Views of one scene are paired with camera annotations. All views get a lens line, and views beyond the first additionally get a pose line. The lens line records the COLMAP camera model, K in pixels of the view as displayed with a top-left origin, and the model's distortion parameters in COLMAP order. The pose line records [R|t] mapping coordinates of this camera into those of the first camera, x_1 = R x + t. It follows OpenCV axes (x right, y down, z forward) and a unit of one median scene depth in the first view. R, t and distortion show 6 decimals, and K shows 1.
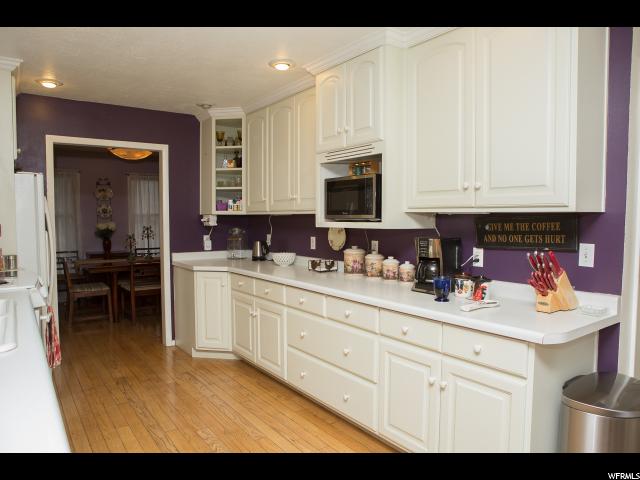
lens RADIAL K [[438.8, 0, 318.3], [0, 438.8, 240.8], [0, 0, 1]] dist [-0.107395, 0.073074]
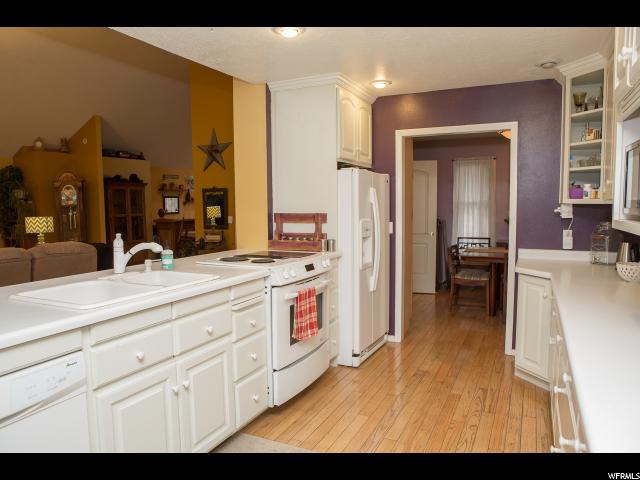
lens RADIAL K [[438.8, 0, 318.3], [0, 438.8, 240.8], [0, 0, 1]] dist [-0.107395, 0.073074]
pose [[0.467516, 0.072332, -0.881020, 0.231272], [-0.039674, 0.997359, 0.060830, -0.023852], [0.883094, 0.006515, 0.469152, 0.262926]]
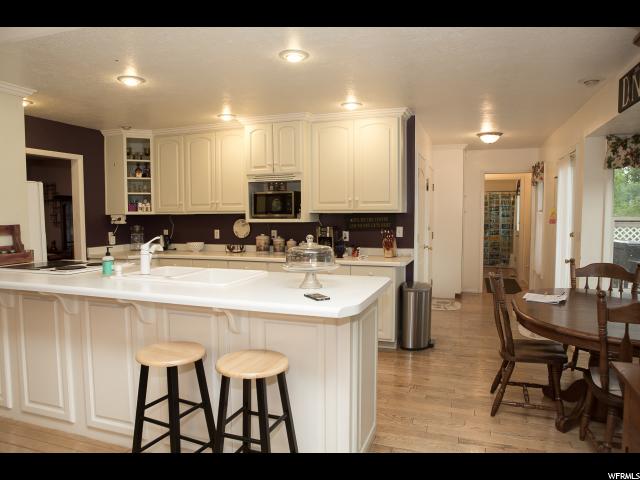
lens RADIAL K [[438.8, 0, 318.3], [0, 438.8, 240.8], [0, 0, 1]] dist [-0.107395, 0.073074]
pose [[0.828515, -0.041024, 0.558462, -0.480200], [0.036550, 0.999148, 0.019172, 0.010220], [-0.558772, 0.004527, 0.829309, -0.314920]]
